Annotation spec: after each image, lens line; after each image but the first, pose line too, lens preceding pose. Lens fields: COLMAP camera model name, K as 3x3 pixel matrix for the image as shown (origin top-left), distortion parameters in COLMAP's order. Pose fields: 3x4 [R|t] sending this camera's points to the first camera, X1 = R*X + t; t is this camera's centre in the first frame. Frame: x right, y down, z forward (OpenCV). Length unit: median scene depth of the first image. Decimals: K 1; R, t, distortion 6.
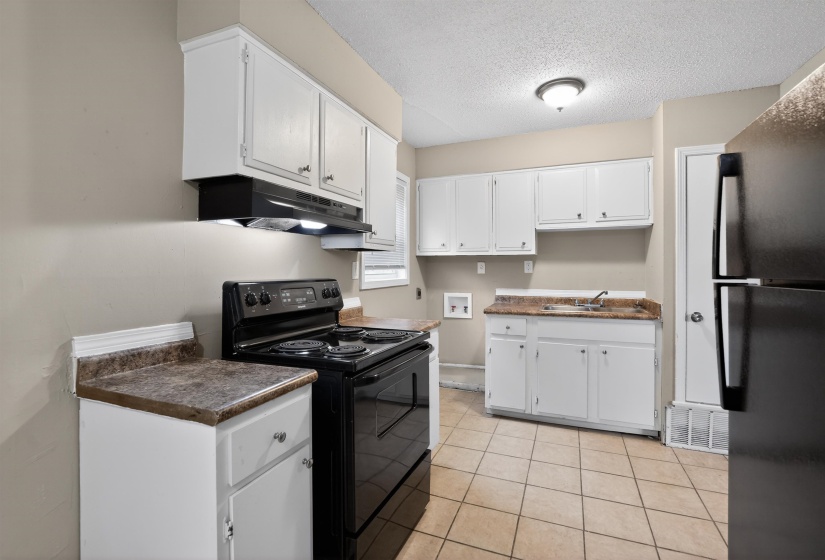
lens RADIAL K [[376.0, 0, 411.5], [0, 376.0, 264.9], [0, 0, 1]] dist [-0.016814, -0.000039]
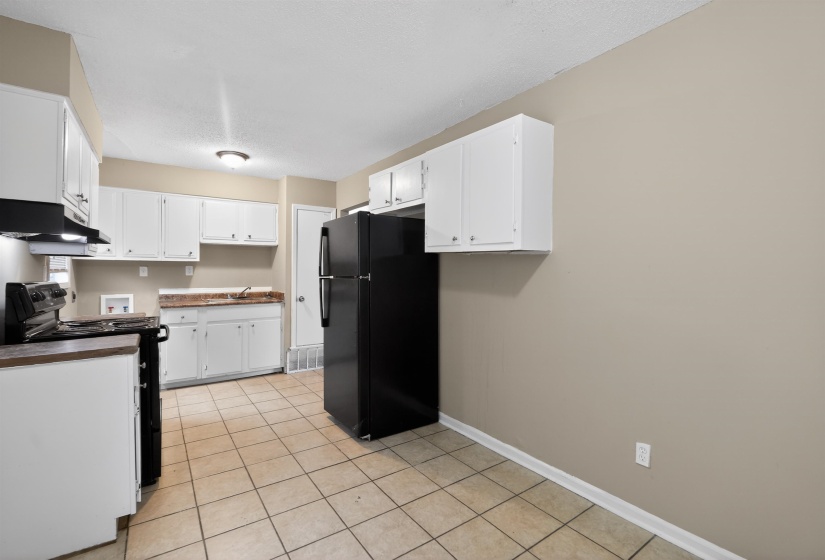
lens RADIAL K [[375.0, 0, 410.1], [0, 375.0, 276.2], [0, 0, 1]] dist [-0.014623, 0.001059]
pose [[0.540701, -0.007026, 0.841185, -0.435748], [-0.009904, 0.999843, 0.014717, -0.003257], [-0.841157, -0.016289, 0.540546, -0.391497]]
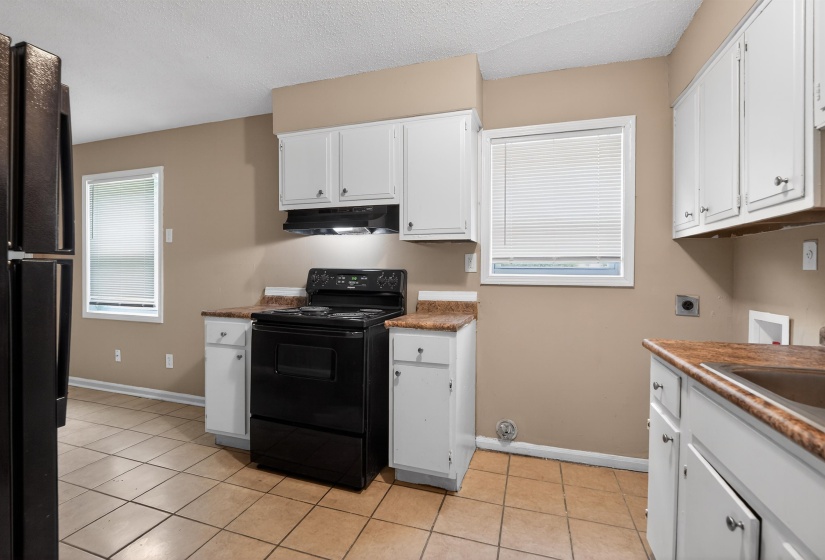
lens RADIAL K [[375.0, 0, 410.1], [0, 375.0, 276.2], [0, 0, 1]] dist [-0.014623, 0.001059]
pose [[0.074820, 0.016758, -0.997056, 0.720228], [0.001501, 0.999856, 0.016918, 0.029869], [0.997196, -0.002763, 0.074784, 0.724005]]
